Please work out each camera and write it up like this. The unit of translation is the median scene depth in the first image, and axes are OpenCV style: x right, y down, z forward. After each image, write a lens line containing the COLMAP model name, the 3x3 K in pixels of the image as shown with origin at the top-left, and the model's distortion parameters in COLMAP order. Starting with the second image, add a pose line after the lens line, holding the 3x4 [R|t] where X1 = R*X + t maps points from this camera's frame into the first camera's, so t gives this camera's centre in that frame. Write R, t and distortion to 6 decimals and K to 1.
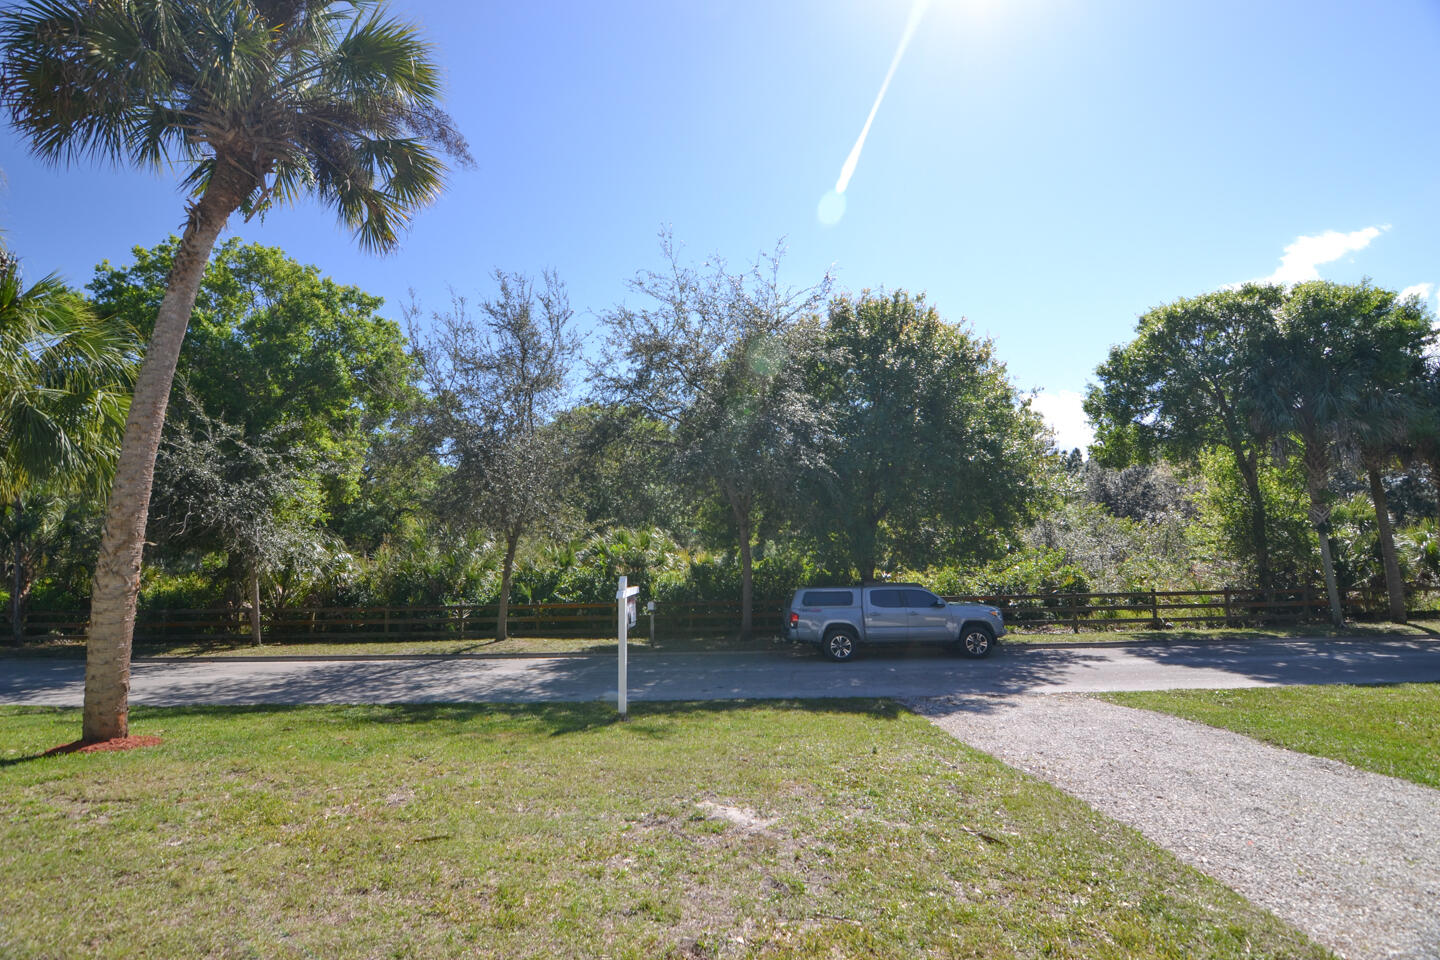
lens RADIAL K [[719.8, 0, 720.0], [0, 719.8, 480.0], [0, 0, 1]] dist [-0.000314, -0.012607]
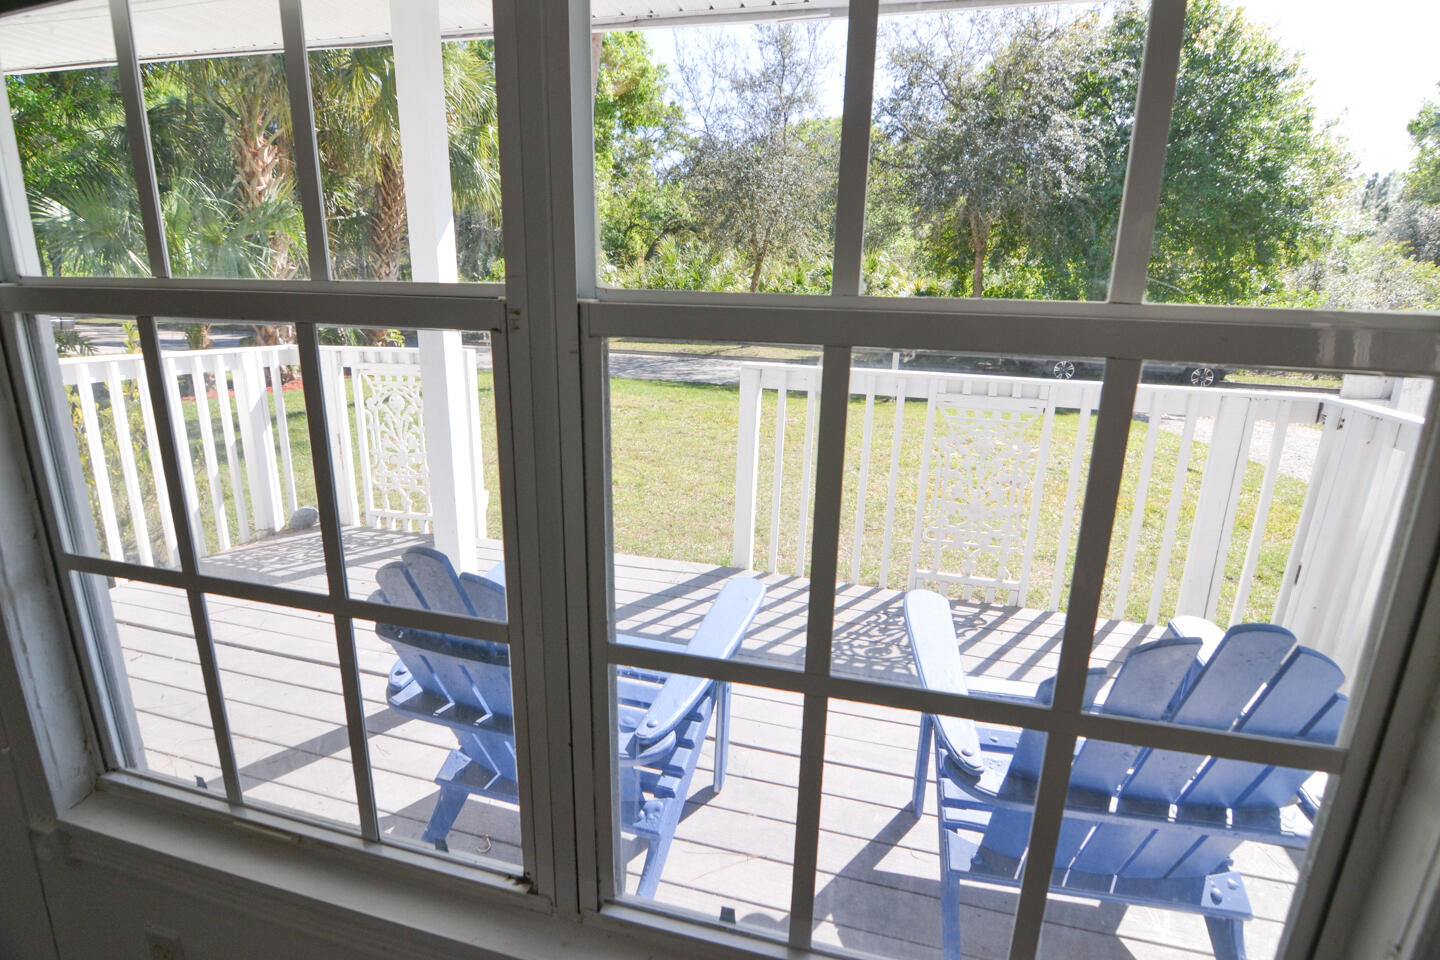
lens RADIAL K [[706.4, 0, 720.0], [0, 706.4, 480.0], [0, 0, 1]] dist [-0.001614, -0.012936]
pose [[0.964348, 0.113061, -0.239269, -0.048411], [-0.015506, 0.926729, 0.375411, -0.008753], [0.264182, -0.358317, 0.895442, -0.131291]]
